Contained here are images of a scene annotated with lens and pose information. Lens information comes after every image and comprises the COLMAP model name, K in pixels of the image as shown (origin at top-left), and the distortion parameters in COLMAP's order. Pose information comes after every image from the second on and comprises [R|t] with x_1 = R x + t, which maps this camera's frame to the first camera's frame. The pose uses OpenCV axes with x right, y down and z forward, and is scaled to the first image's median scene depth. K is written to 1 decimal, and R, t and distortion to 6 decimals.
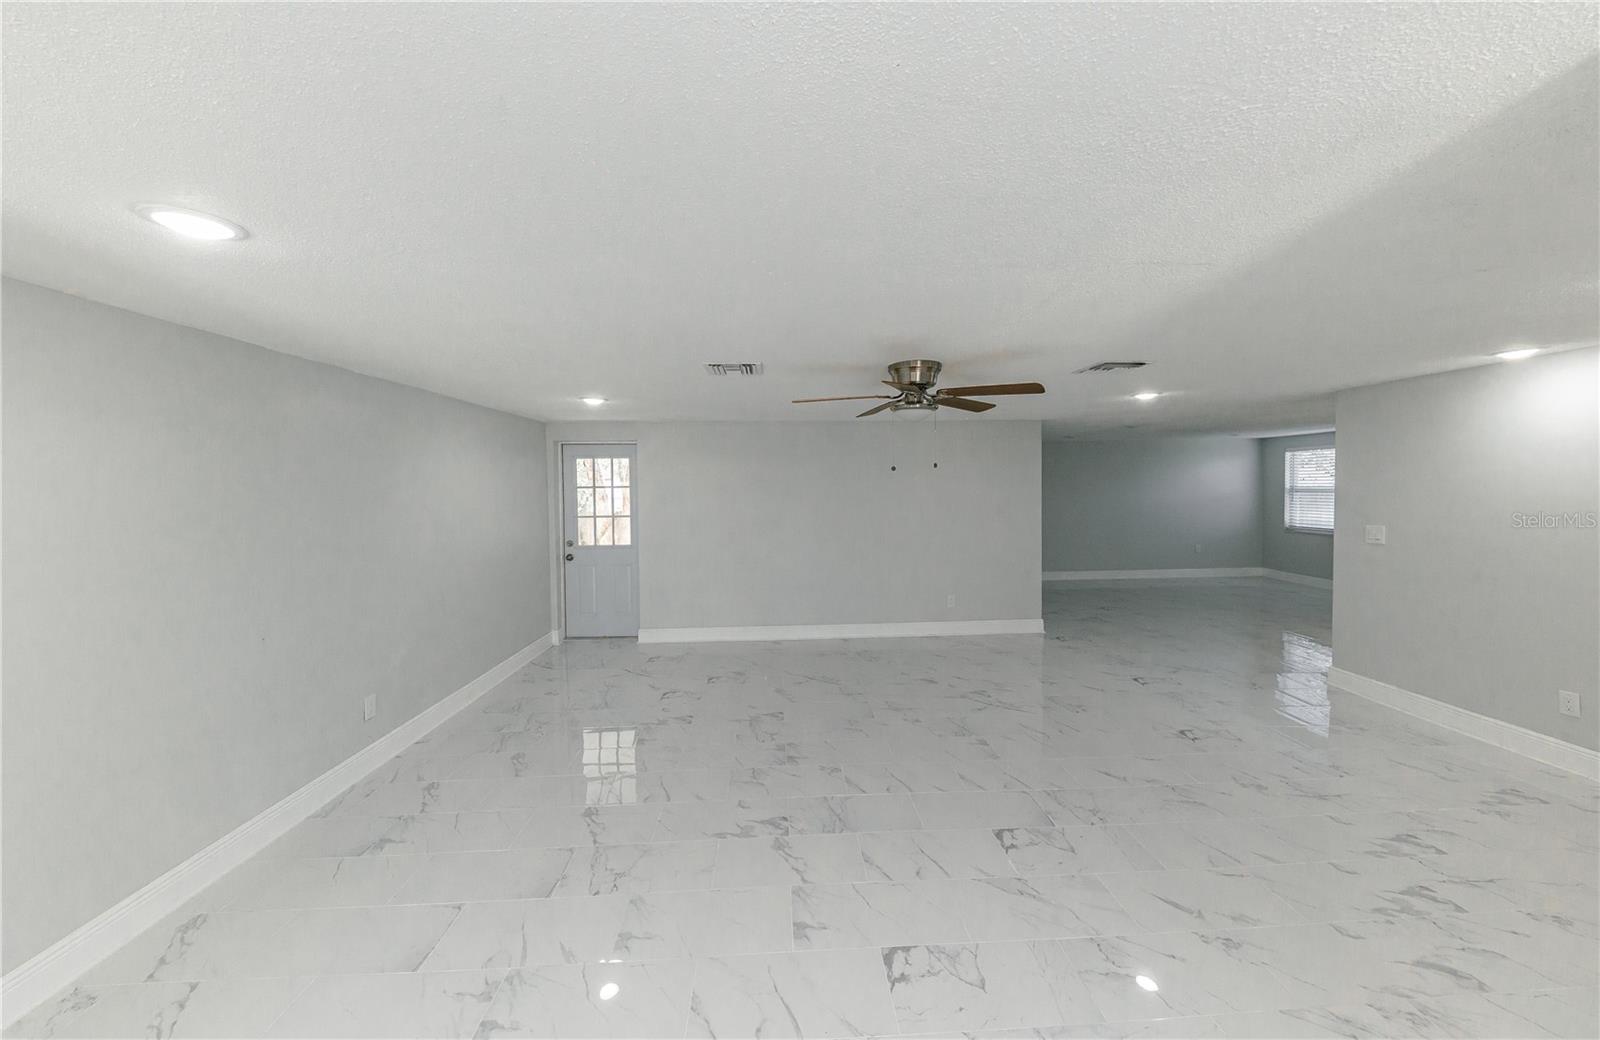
lens RADIAL K [[546.3, 0, 800.0], [0, 546.3, 520.0], [0, 0, 1]] dist [0.016888, -0.007302]
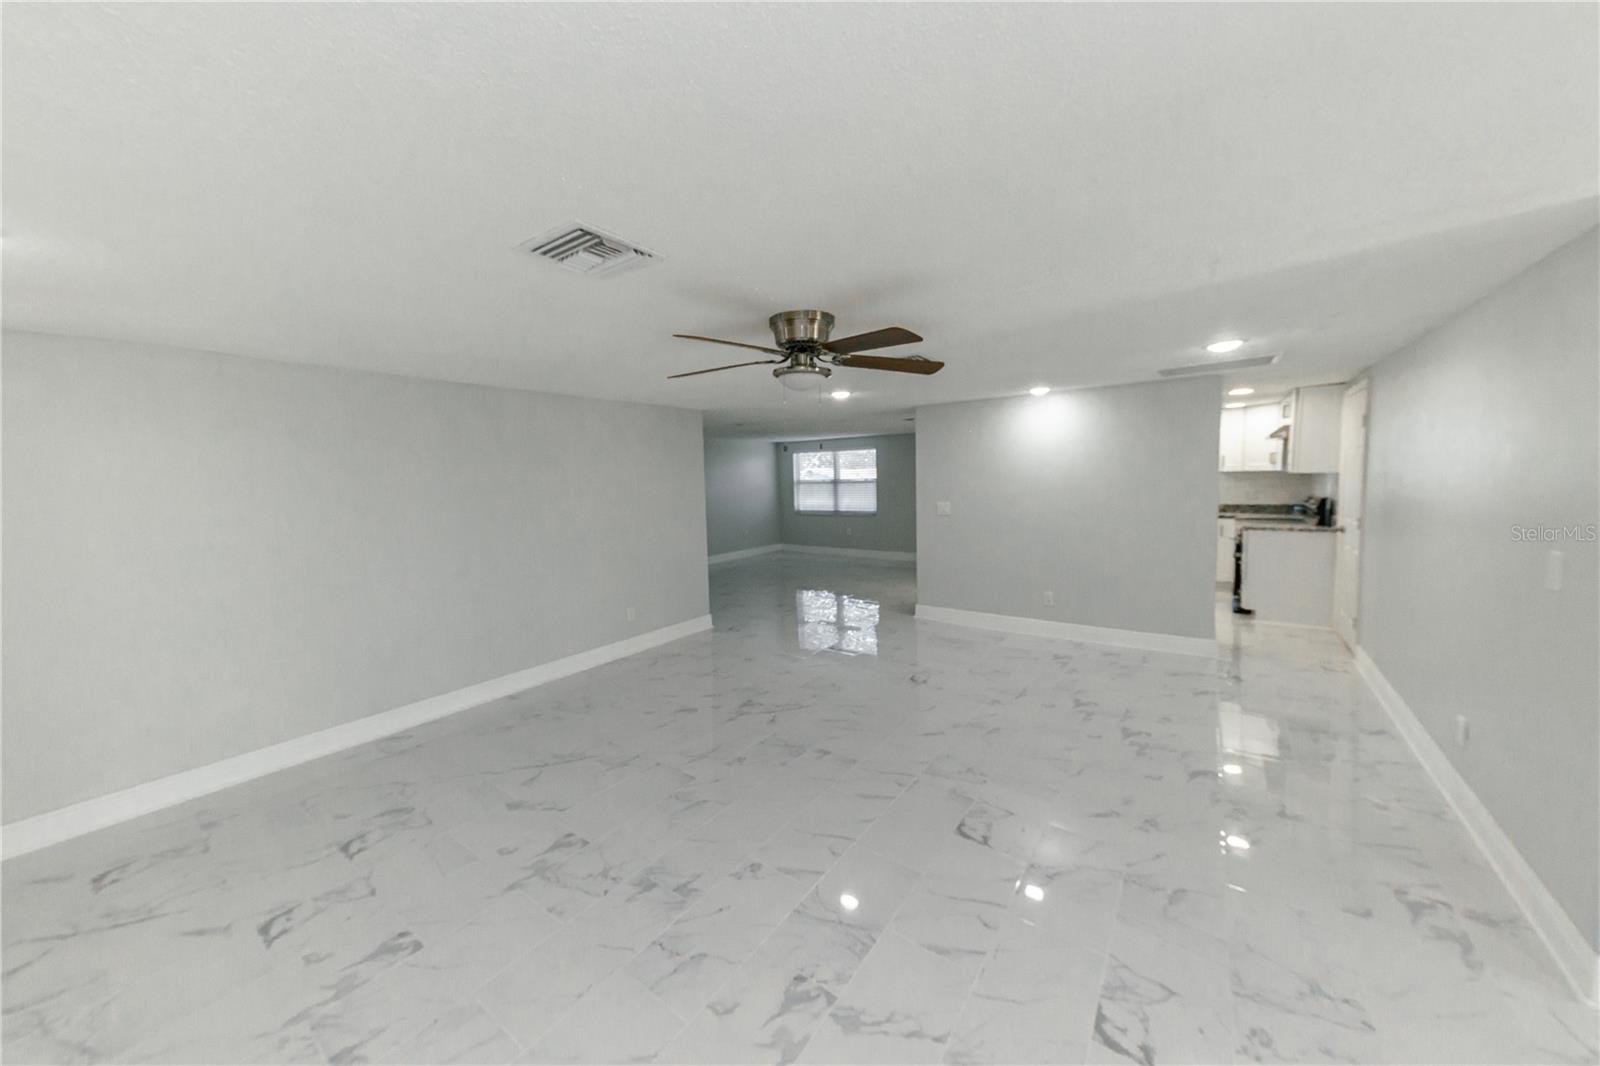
lens RADIAL K [[554.9, 0, 788.6], [0, 554.9, 526.4], [0, 0, 1]] dist [0.027768, -0.004944]
pose [[0.634455, -0.071290, 0.769665, -0.324708], [0.063663, 0.997174, 0.039885, -0.009103], [-0.770334, 0.023694, 0.637201, 0.366133]]
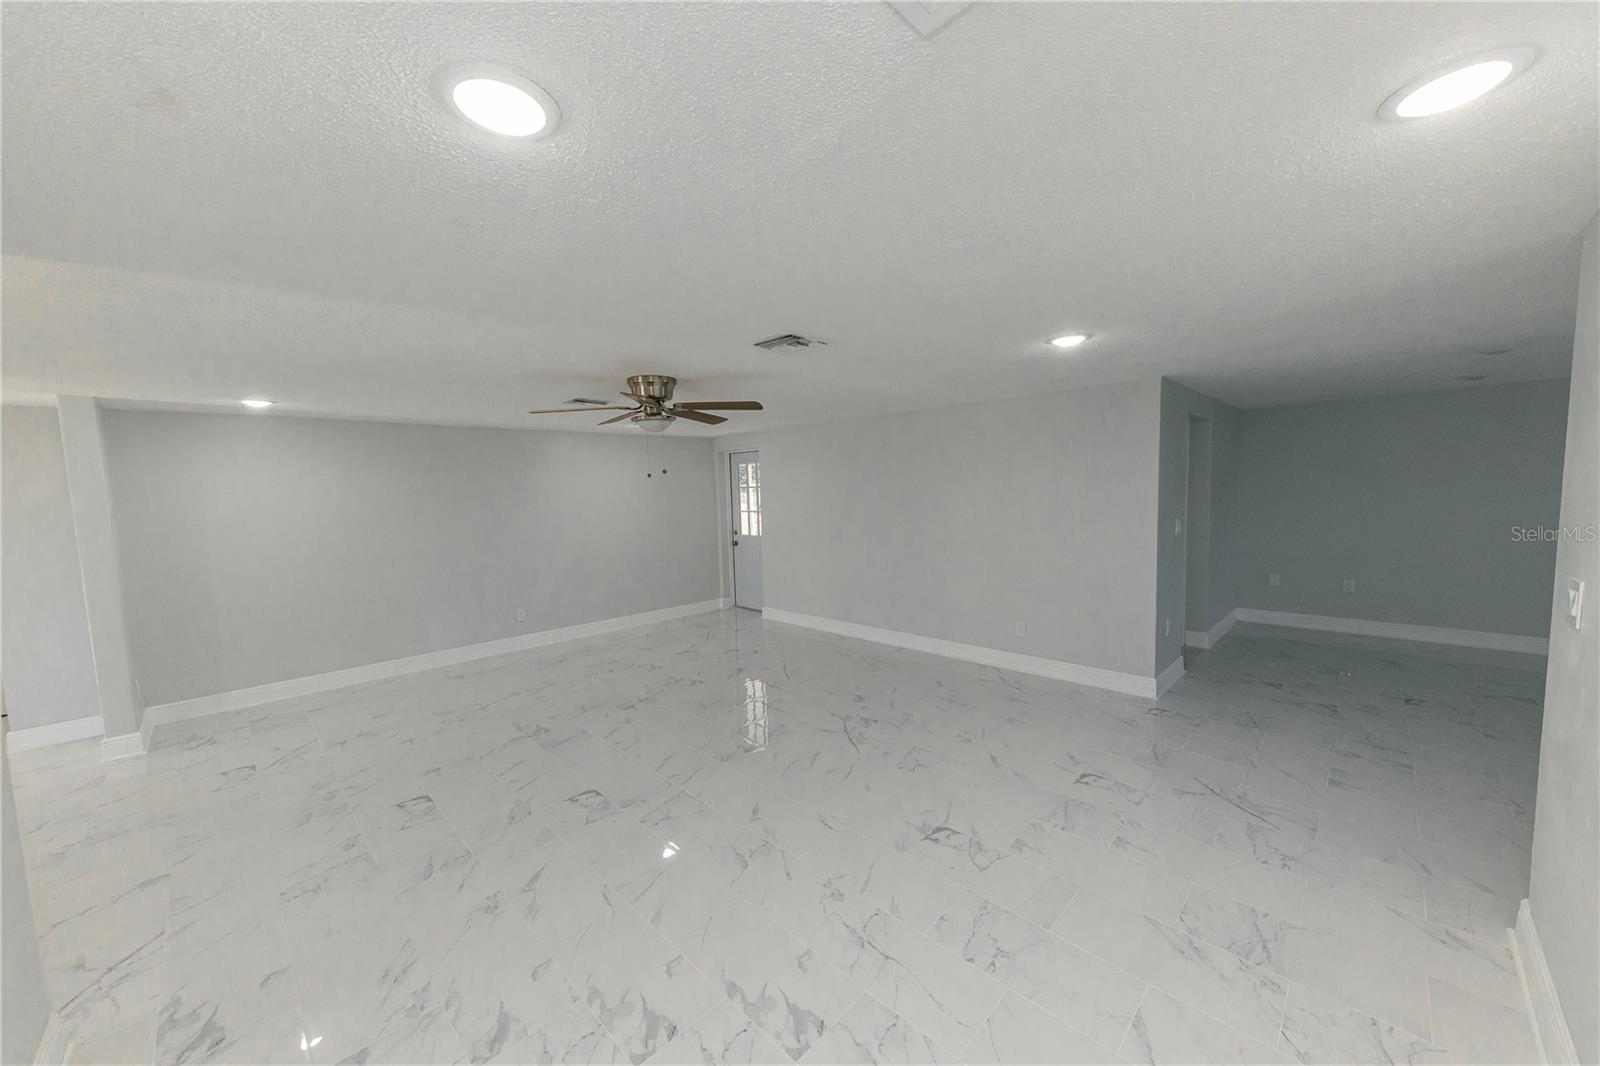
lens RADIAL K [[554.9, 0, 806.0], [0, 554.9, 547.0], [0, 0, 1]] dist [0.013707, -0.005132]
pose [[0.693051, 0.067779, -0.717695, 0.914123], [-0.021706, 0.997081, 0.073203, -0.031099], [0.720562, -0.035155, 0.692499, 0.319309]]
